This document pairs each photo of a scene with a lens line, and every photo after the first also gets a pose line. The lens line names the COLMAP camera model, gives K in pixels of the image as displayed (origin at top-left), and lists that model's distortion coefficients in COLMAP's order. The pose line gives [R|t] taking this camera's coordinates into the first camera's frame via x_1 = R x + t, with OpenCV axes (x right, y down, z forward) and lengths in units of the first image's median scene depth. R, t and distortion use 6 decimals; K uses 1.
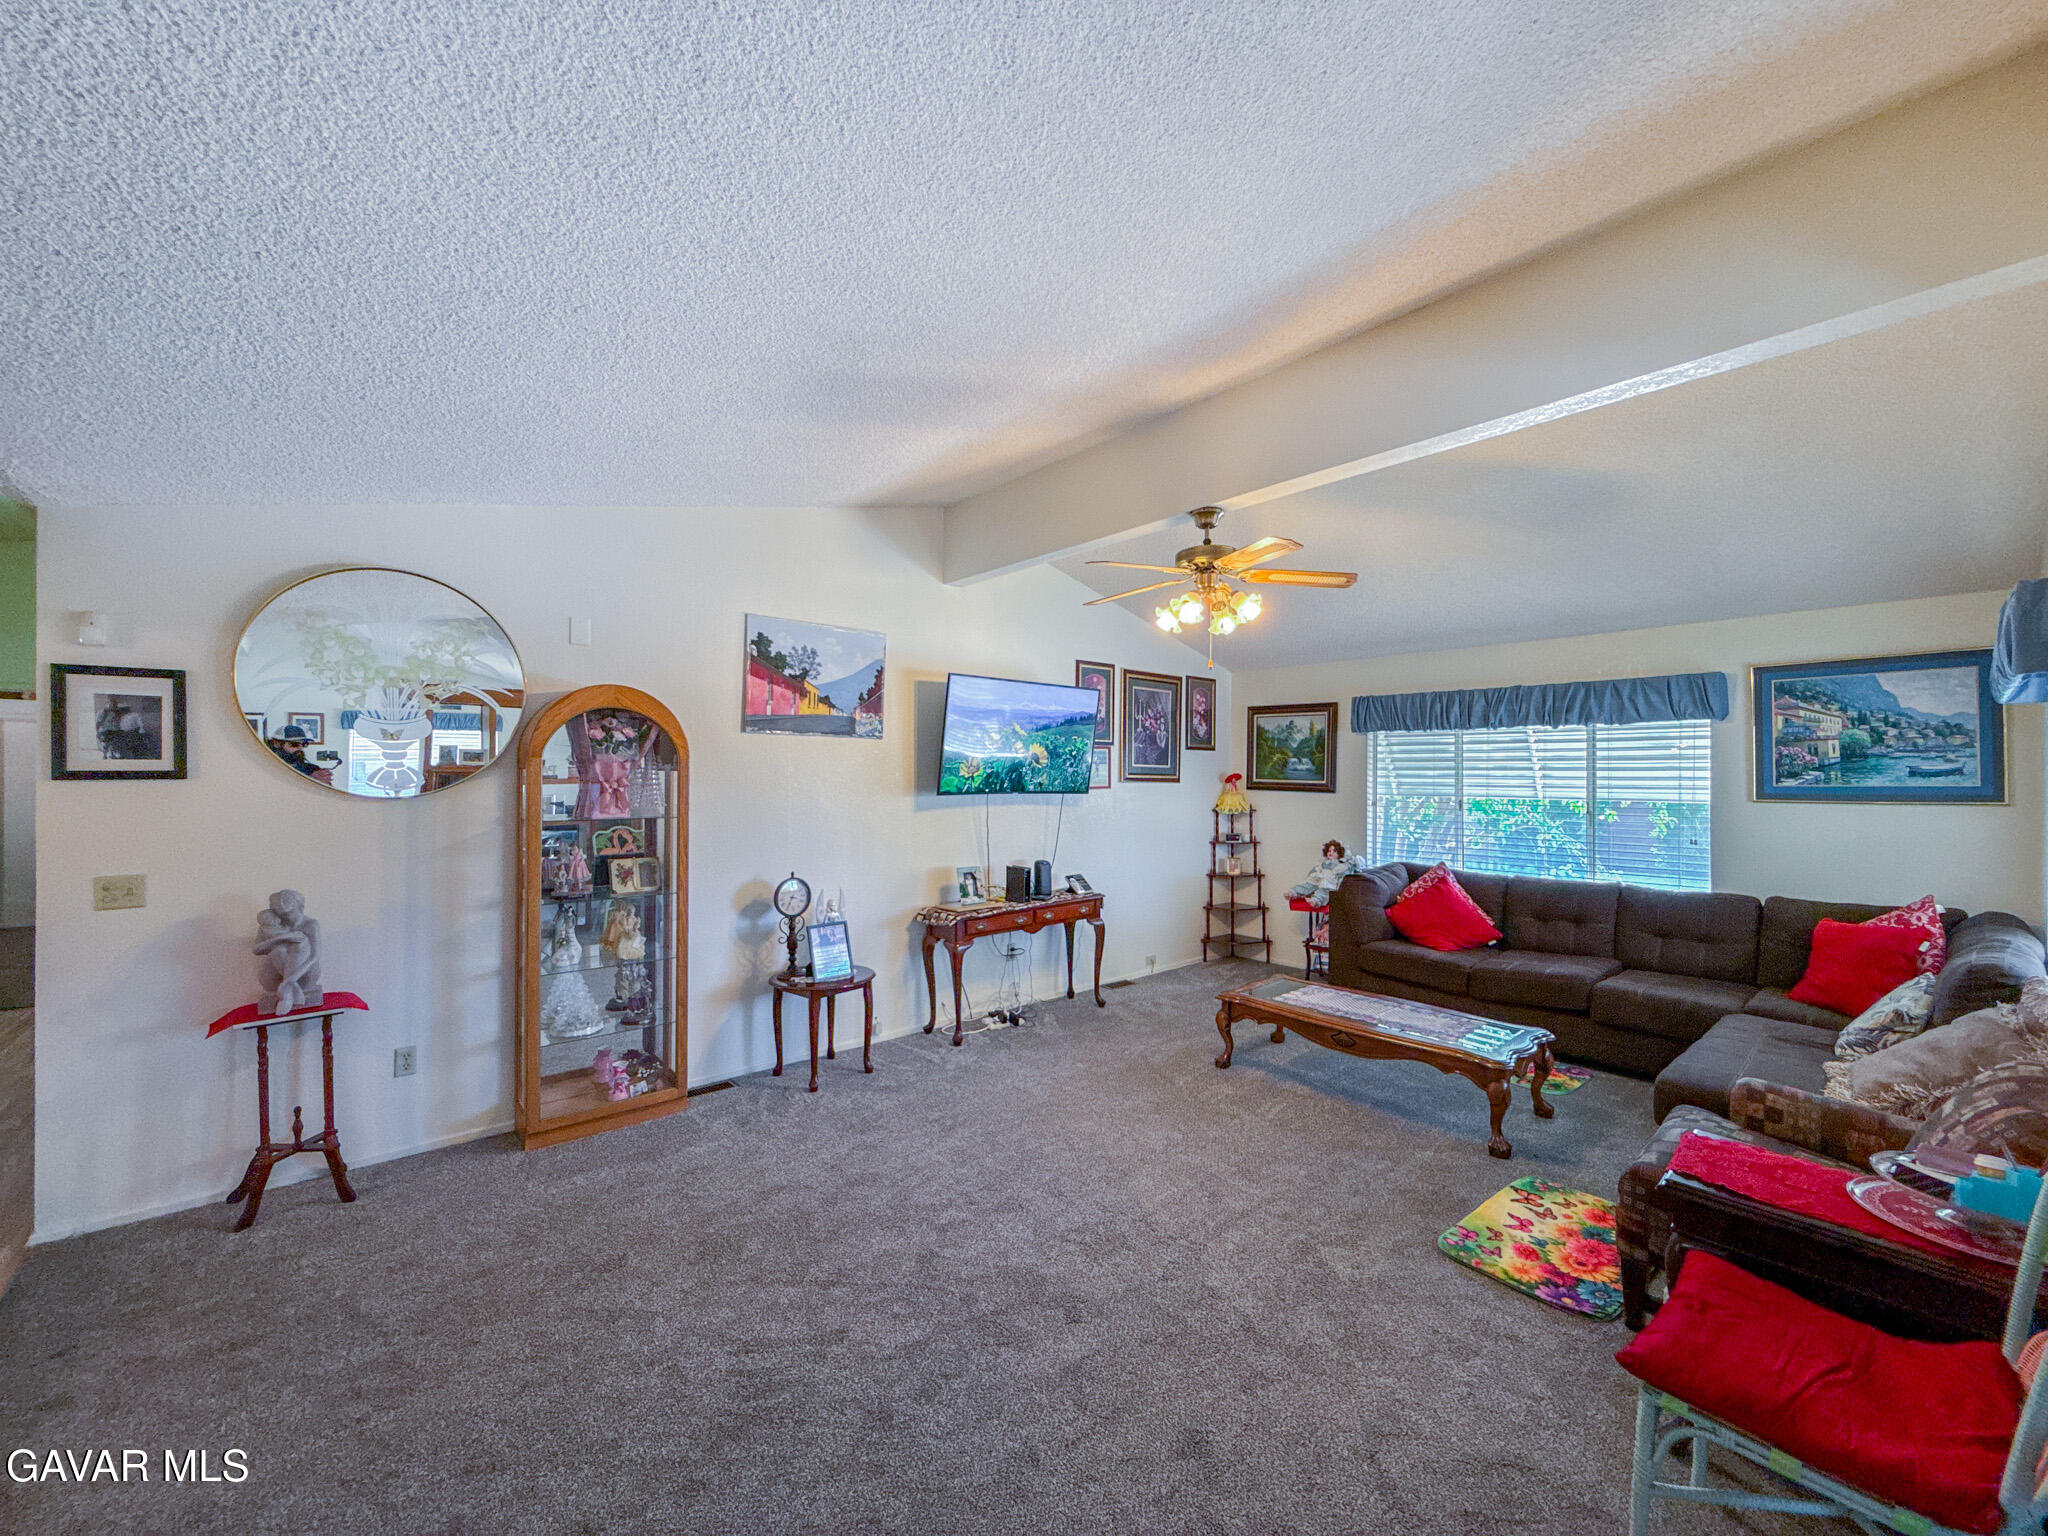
lens RADIAL K [[815.7, 0, 1027.9], [0, 815.7, 768.1], [0, 0, 1]] dist [-0.001685, -0.000311]
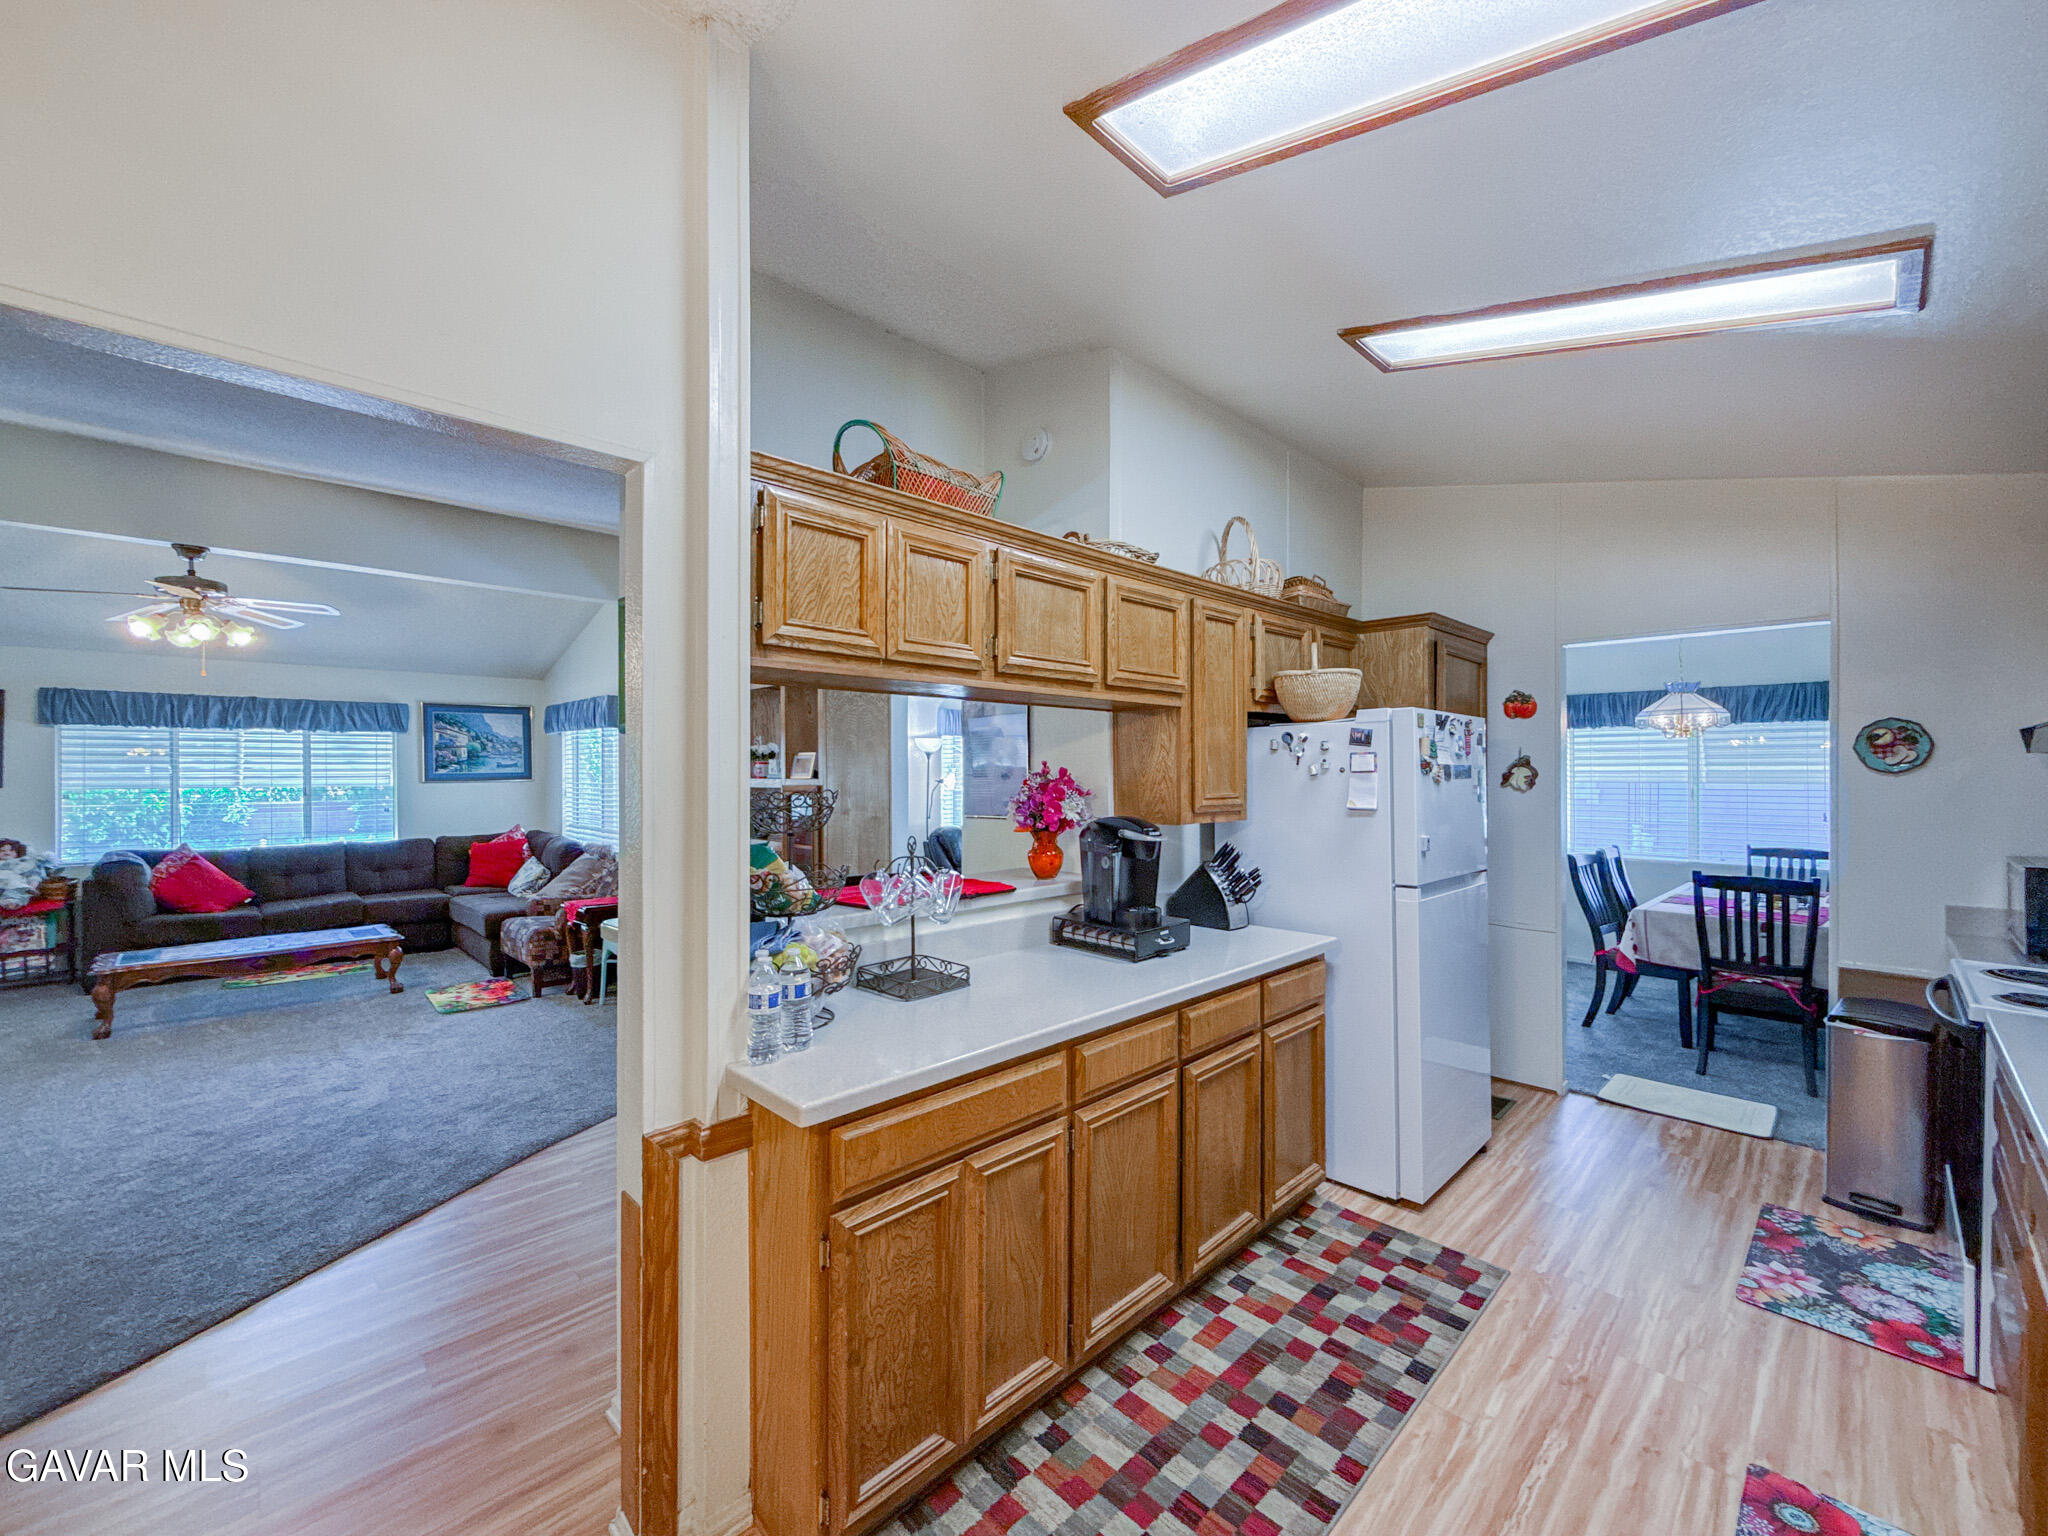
lens RADIAL K [[829.4, 0, 1032.4], [0, 829.4, 771.0], [0, 0, 1]] dist [0.000980, 0.000249]
pose [[-0.068381, -0.001186, 0.997659, -0.934845], [0.001223, 0.999998, 0.001273, 0.016761], [-0.997659, 0.001307, -0.068379, -0.142177]]
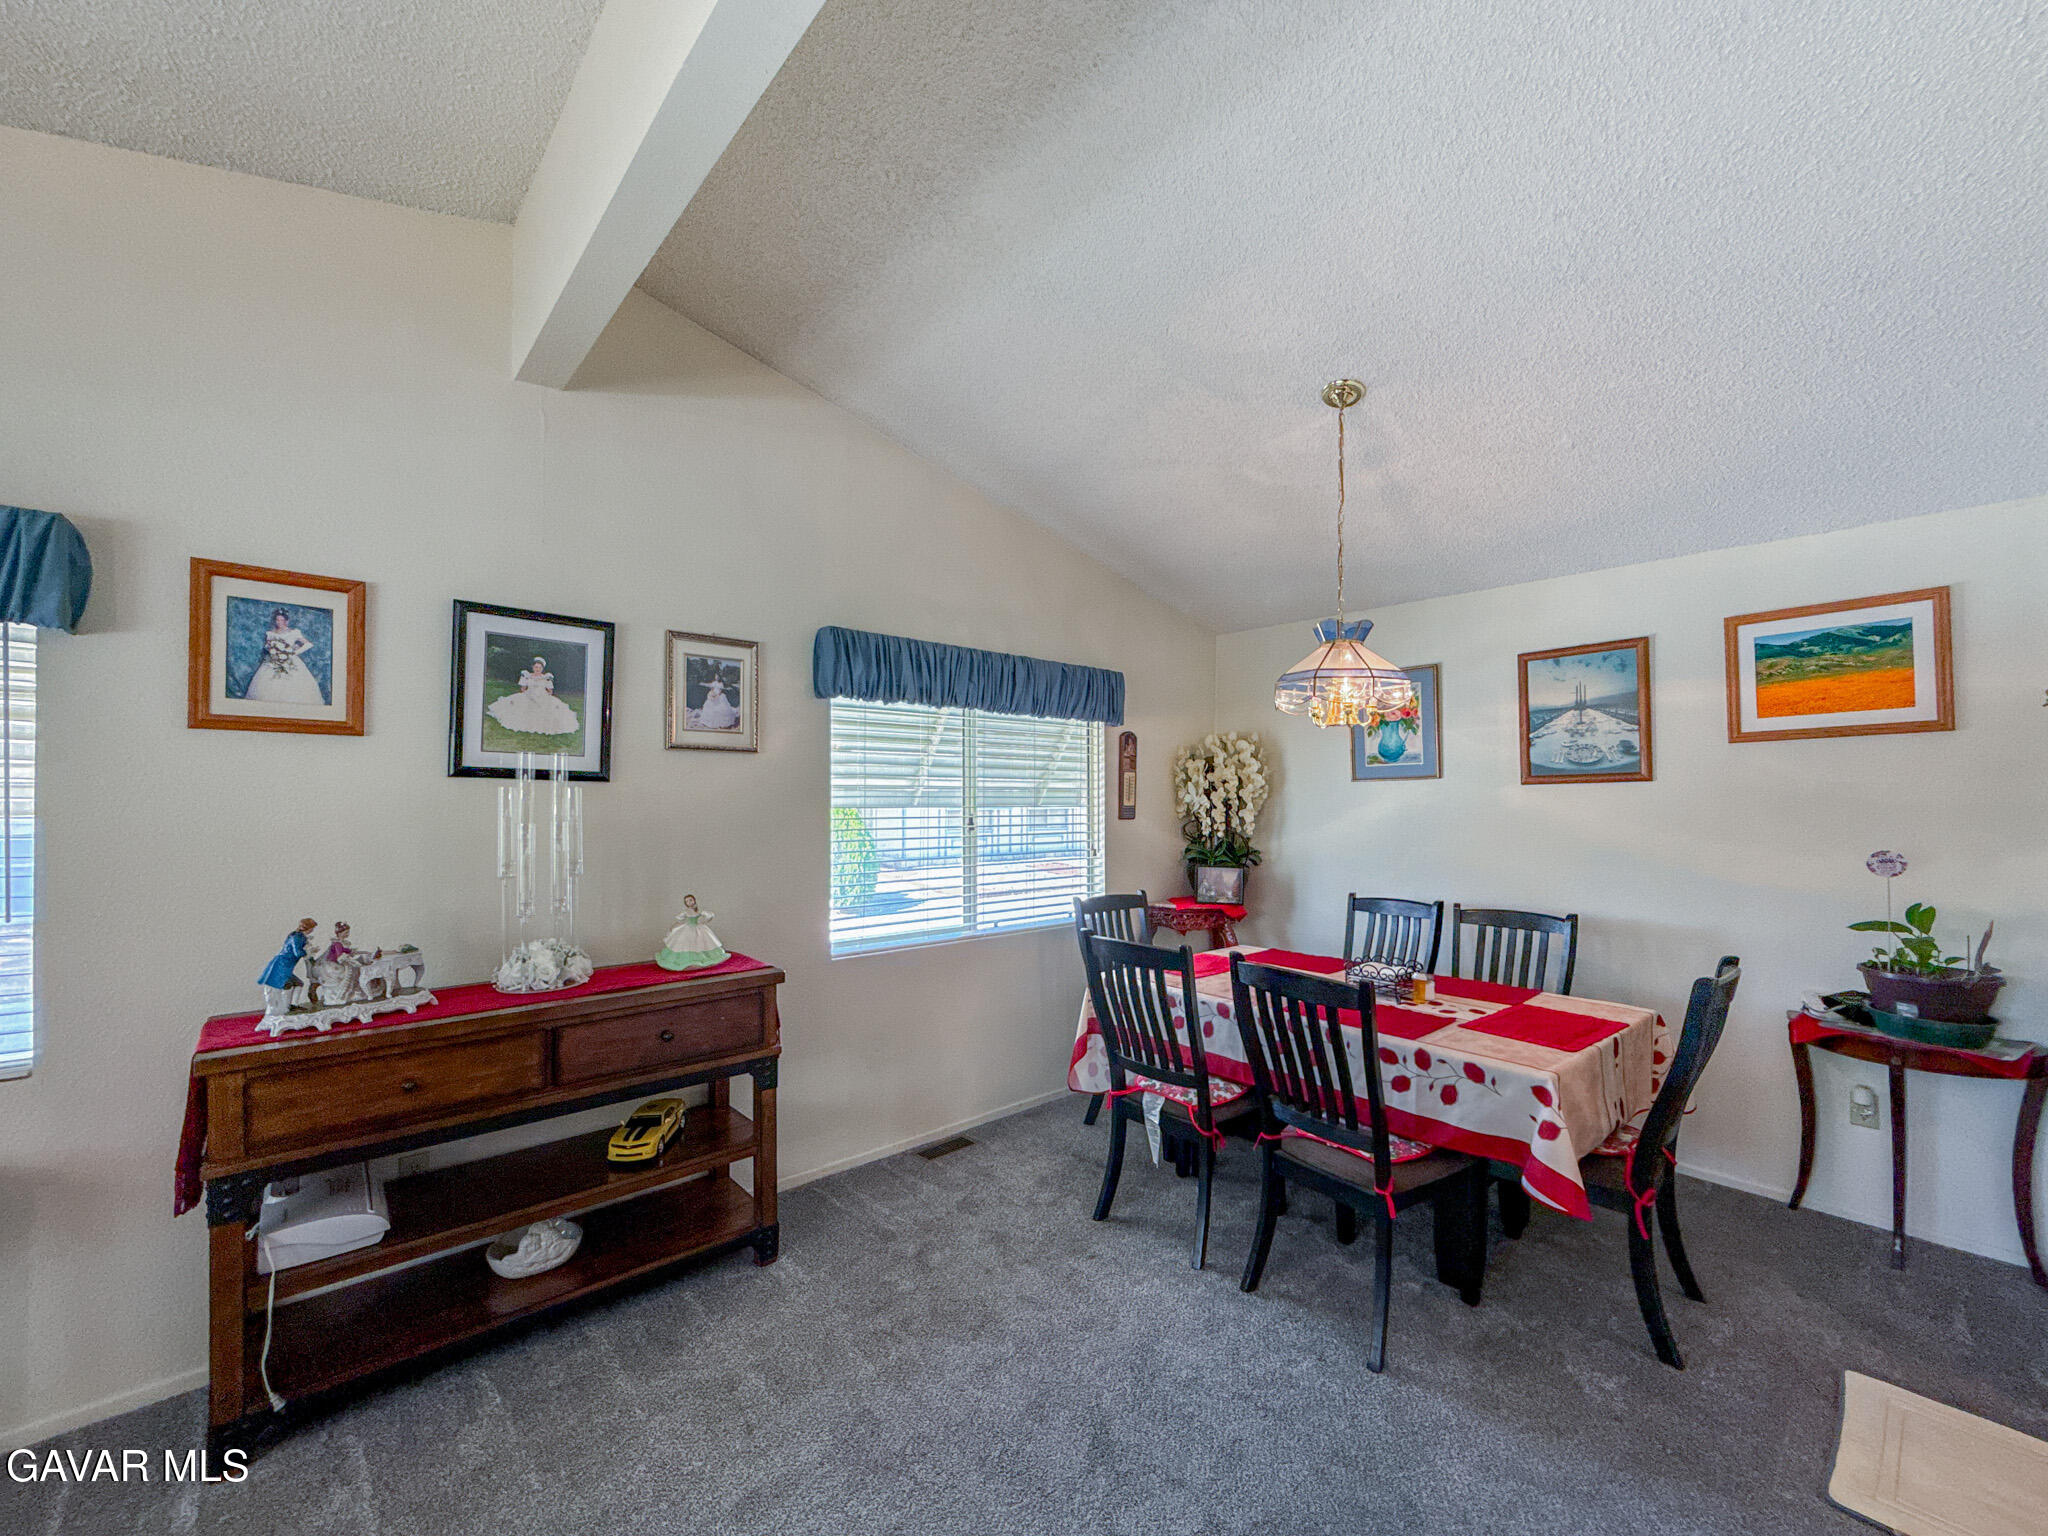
lens RADIAL K [[856.7, 0, 1026.7], [0, 856.7, 784.9], [0, 0, 1]] dist [0.006580, 0.000033]
pose [[-0.999693, -0.010412, -0.022479, 0.382530], [-0.010245, 0.999919, -0.007535, 0.024244], [0.022555, -0.007302, -0.999719, -0.460291]]
